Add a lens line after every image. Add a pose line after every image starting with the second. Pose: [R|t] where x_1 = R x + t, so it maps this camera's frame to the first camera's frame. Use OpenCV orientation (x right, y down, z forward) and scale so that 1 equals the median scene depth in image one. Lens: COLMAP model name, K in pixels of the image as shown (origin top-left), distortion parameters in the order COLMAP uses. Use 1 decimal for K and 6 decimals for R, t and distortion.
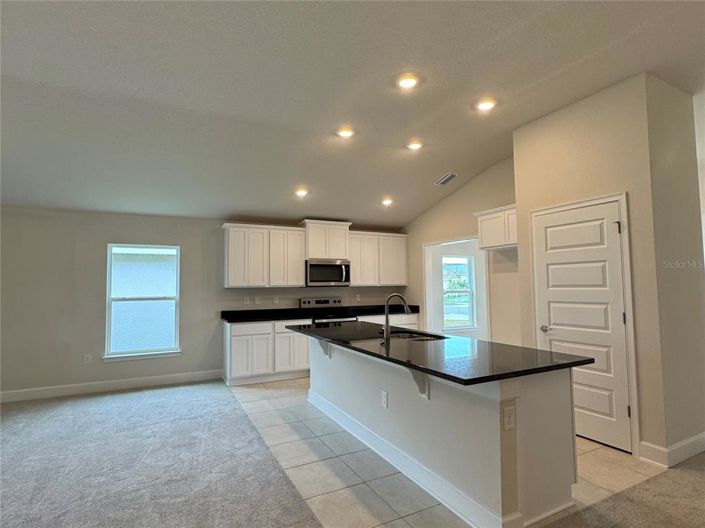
lens RADIAL K [[375.8, 0, 352.5], [0, 375.8, 264.0], [0, 0, 1]] dist [-0.001377, -0.000382]
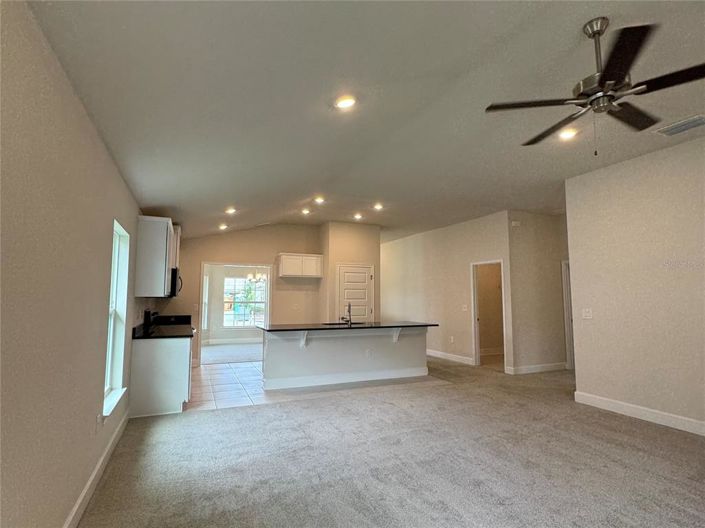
lens RADIAL K [[375.8, 0, 352.5], [0, 375.8, 264.0], [0, 0, 1]] dist [-0.001377, -0.000382]
pose [[0.053176, 0.103347, 0.993223, -1.074255], [-0.061496, 0.993081, -0.100039, 0.046632], [-0.996690, -0.055760, 0.059163, 0.527861]]
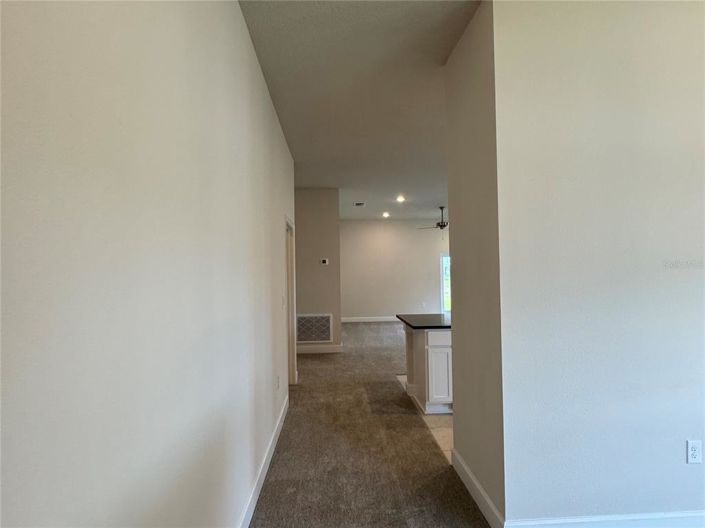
lens RADIAL K [[375.8, 0, 352.5], [0, 375.8, 264.0], [0, 0, 1]] dist [-0.001377, -0.000382]
pose [[-0.406182, -0.000763, -0.913792, 0.913466], [0.072629, 0.996809, -0.033117, 0.004597], [0.910901, -0.079819, -0.404831, 0.582617]]
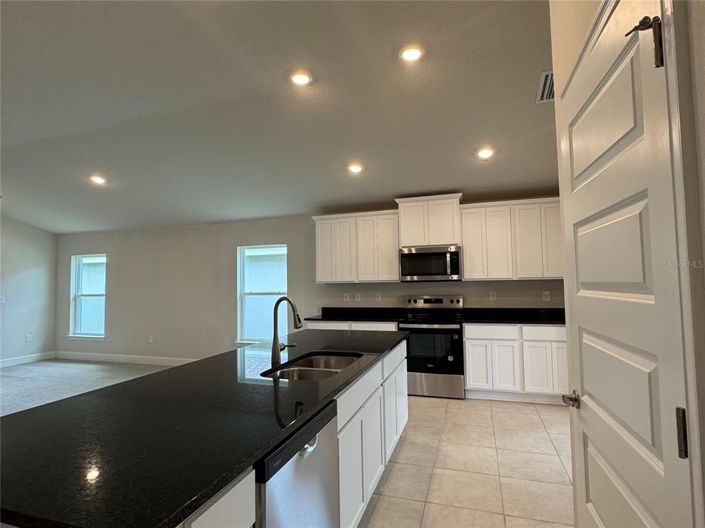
lens RADIAL K [[375.8, 0, 352.5], [0, 375.8, 264.0], [0, 0, 1]] dist [-0.001377, -0.000382]
pose [[0.700496, -0.037676, -0.712661, 0.400431], [0.052544, 0.998618, -0.001147, 0.017899], [0.711719, -0.036642, 0.701508, 0.373904]]
